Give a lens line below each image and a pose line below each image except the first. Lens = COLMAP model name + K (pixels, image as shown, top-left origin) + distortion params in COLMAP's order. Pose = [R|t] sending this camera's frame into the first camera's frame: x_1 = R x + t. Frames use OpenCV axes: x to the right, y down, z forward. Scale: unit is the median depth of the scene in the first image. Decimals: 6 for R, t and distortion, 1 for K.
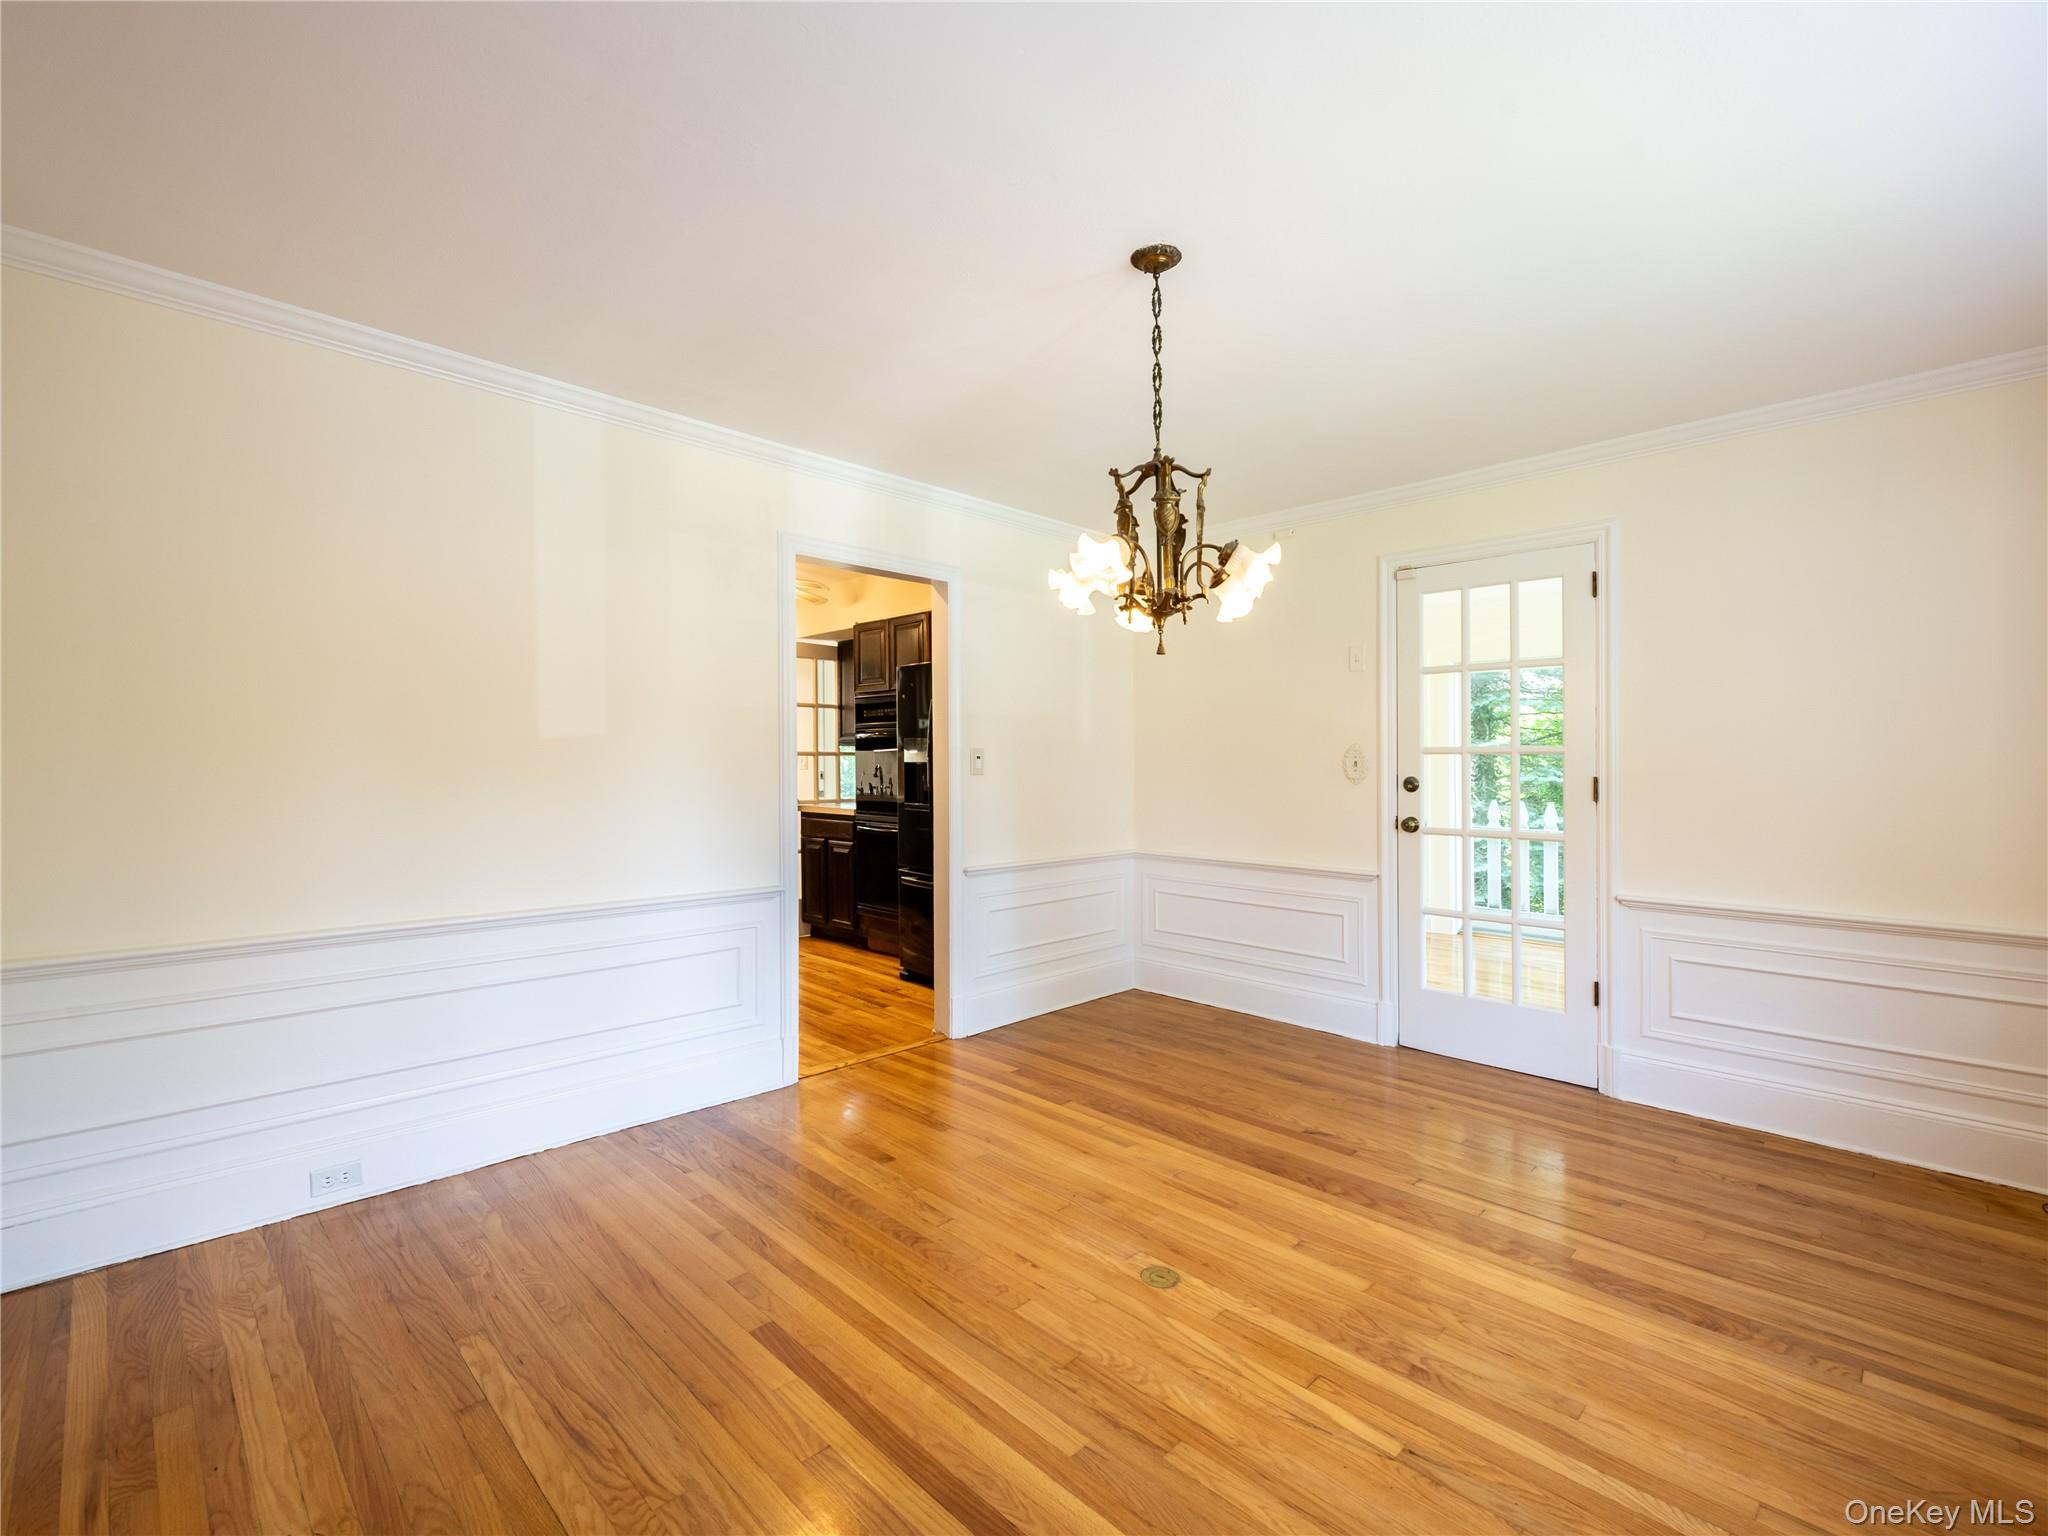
lens RADIAL K [[909.8, 0, 1048.2], [0, 909.8, 764.4], [0, 0, 1]] dist [-0.007350, -0.000204]
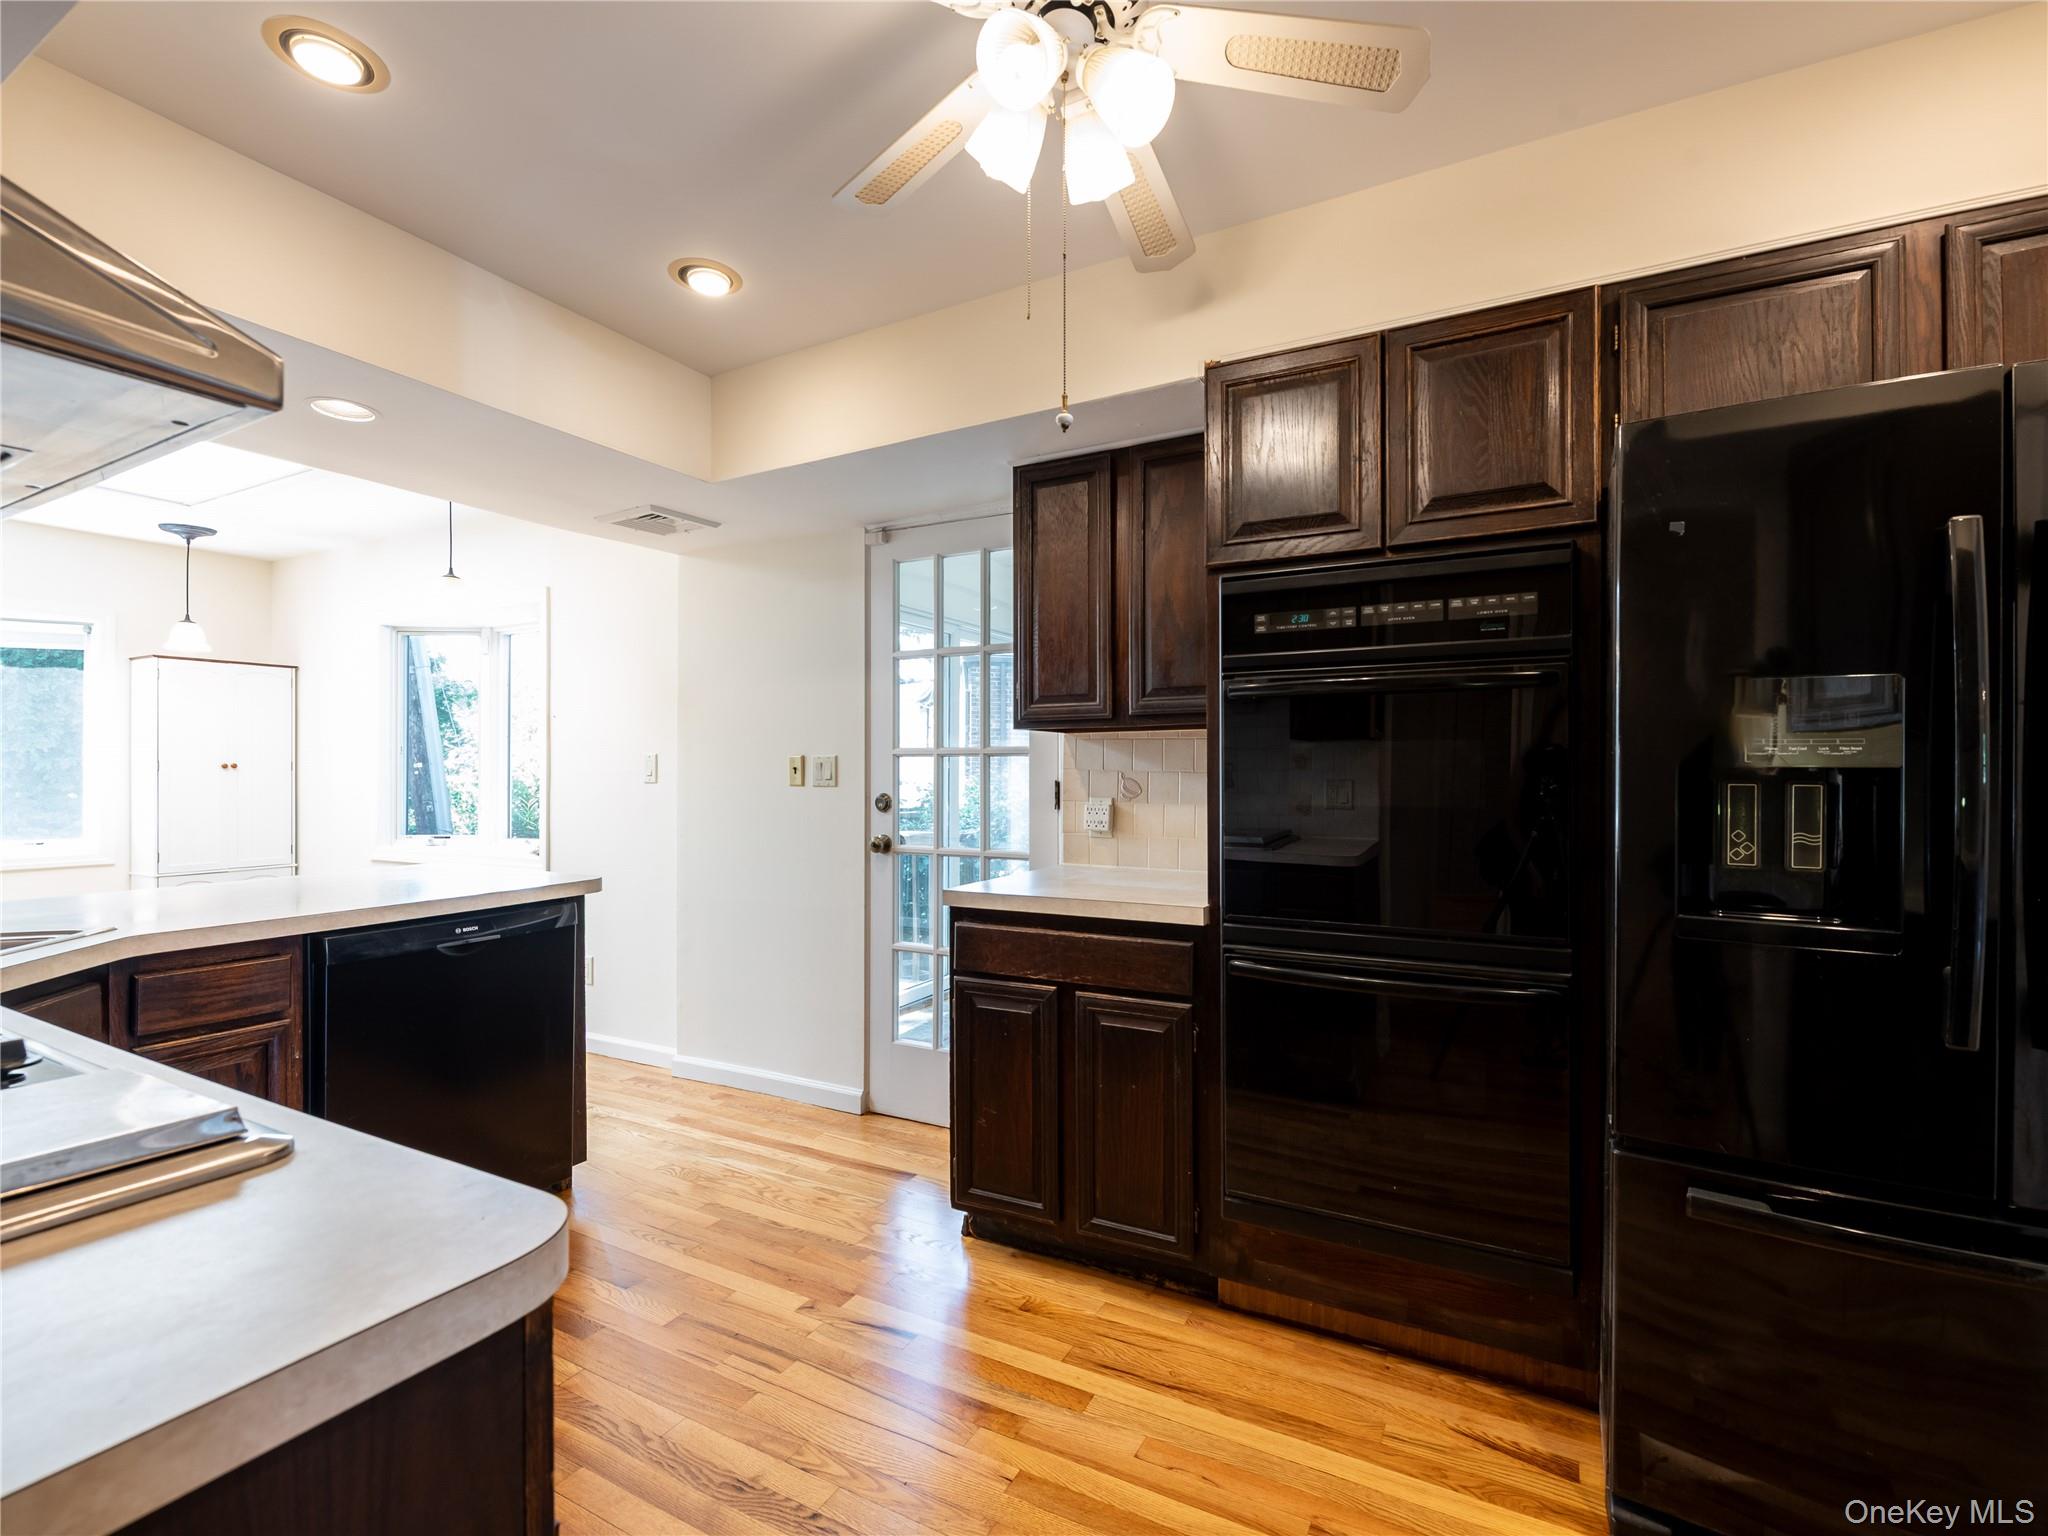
lens RADIAL K [[910.3, 0, 1084.6], [0, 910.3, 770.0], [0, 0, 1]] dist [0.000705, -0.000324]
pose [[0.955638, 0.000693, 0.294542, -0.320780], [-0.000180, 0.999998, -0.001768, -0.001507], [-0.294543, 0.001637, 0.955637, 0.621072]]
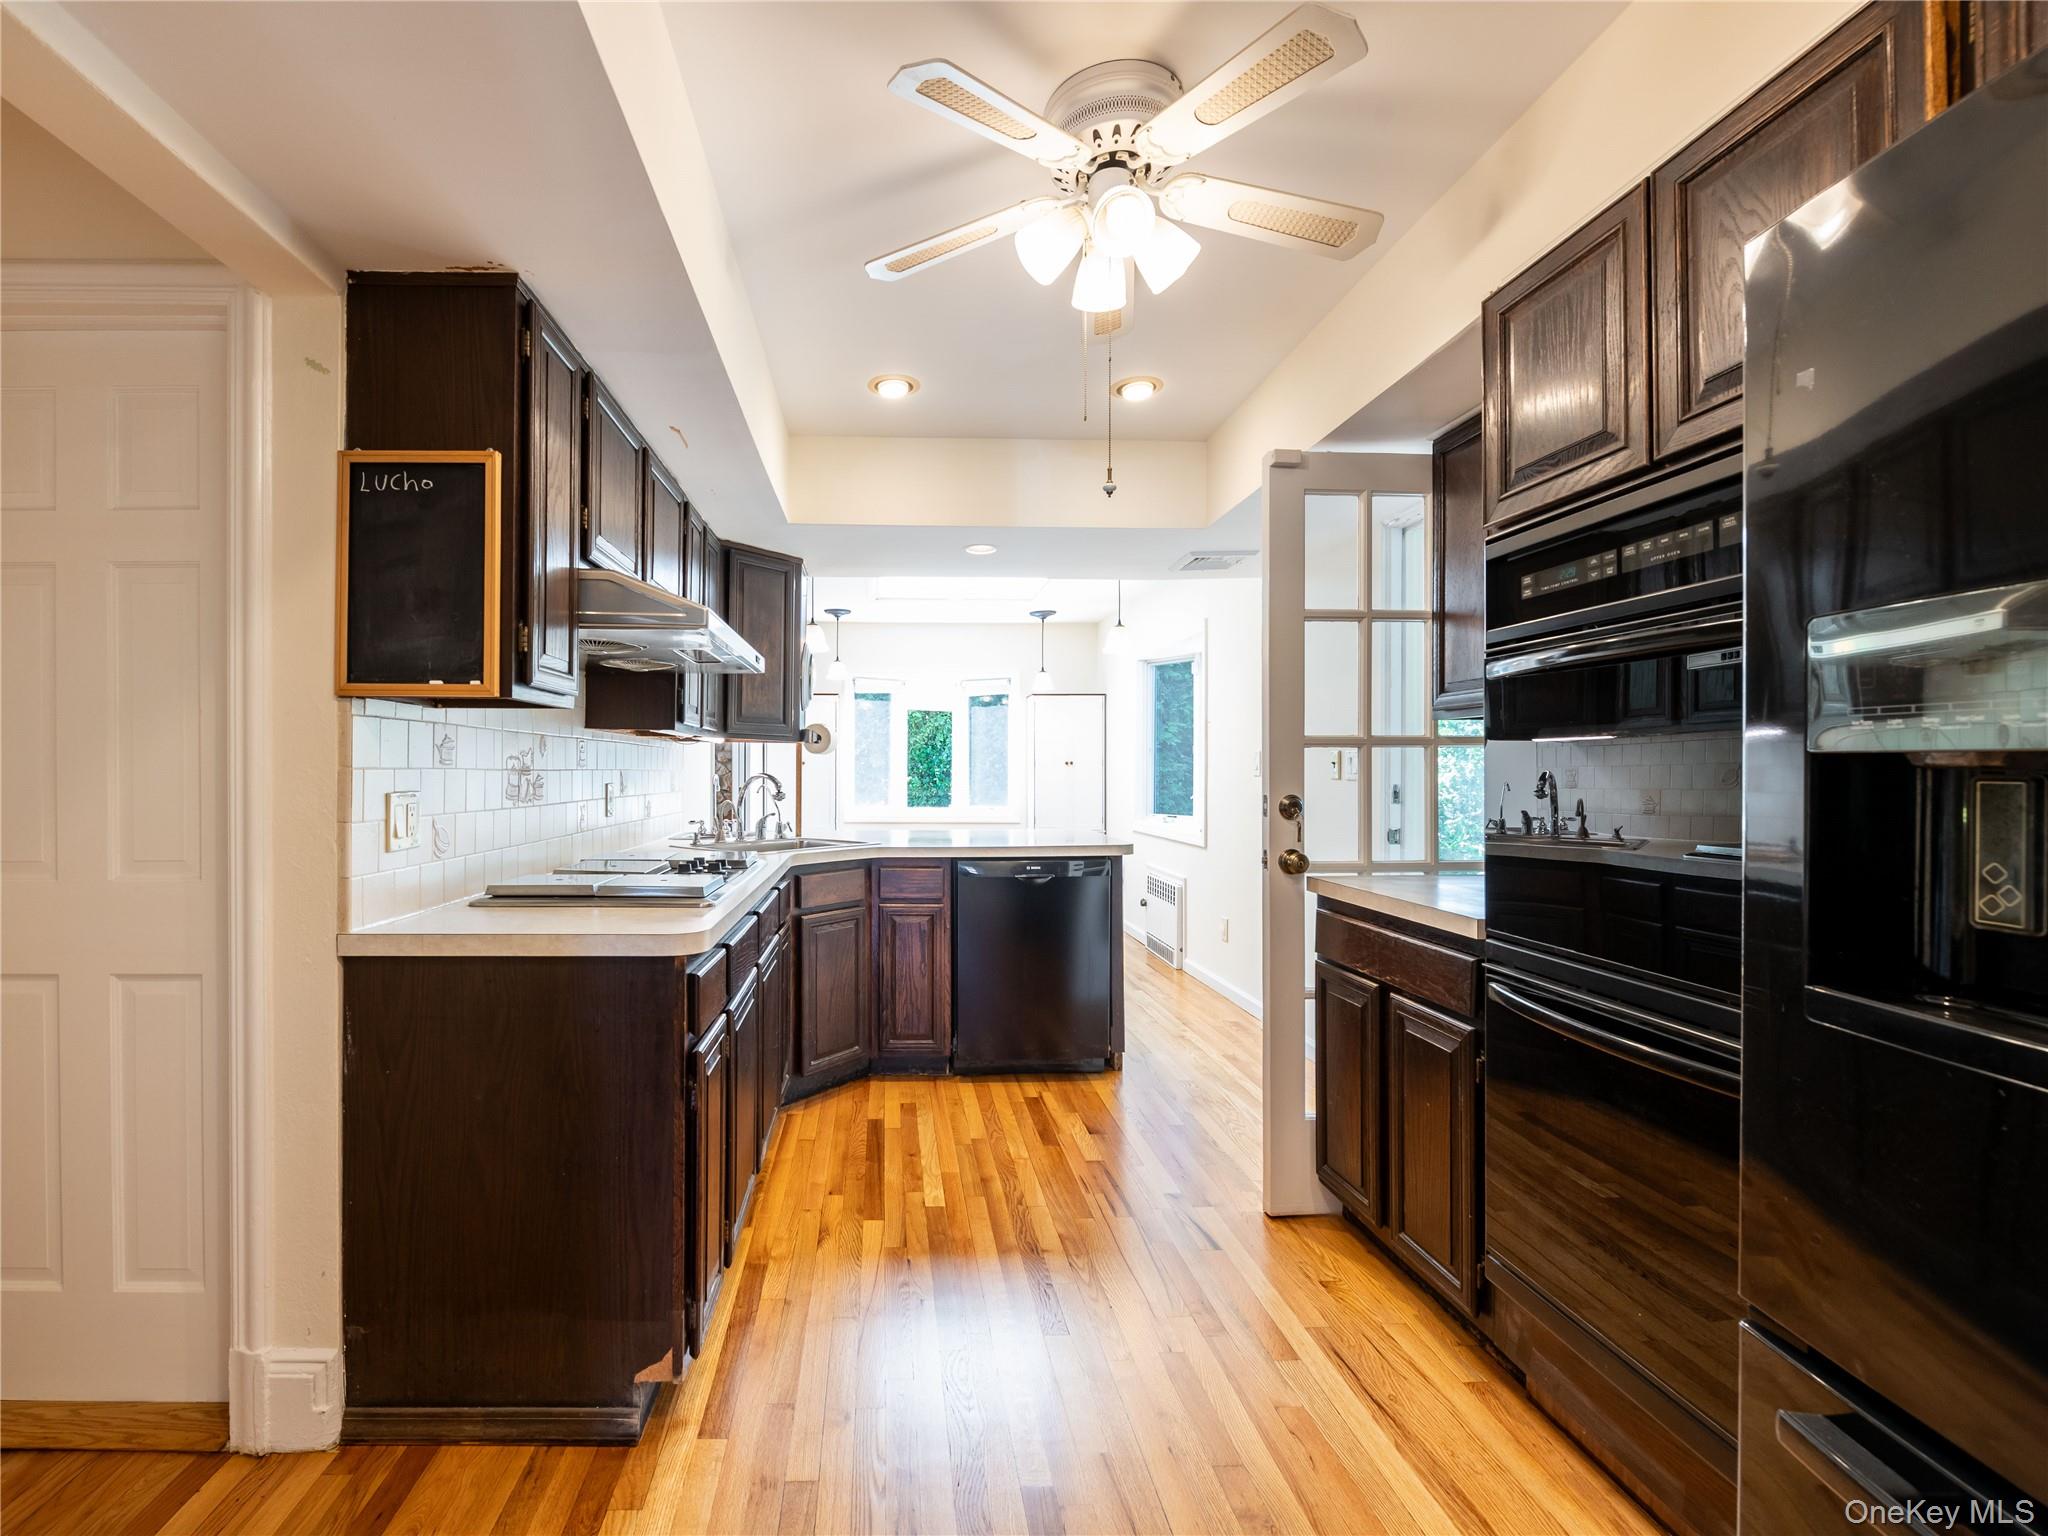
lens RADIAL K [[908.4, 0, 892.9], [0, 908.4, 772.3], [0, 0, 1]] dist [-0.002416, -0.000350]
pose [[0.703786, 0.005359, -0.710392, -0.124167], [-0.002102, 0.999983, 0.005461, -0.000135], [0.710409, -0.002351, 0.703785, 0.590650]]
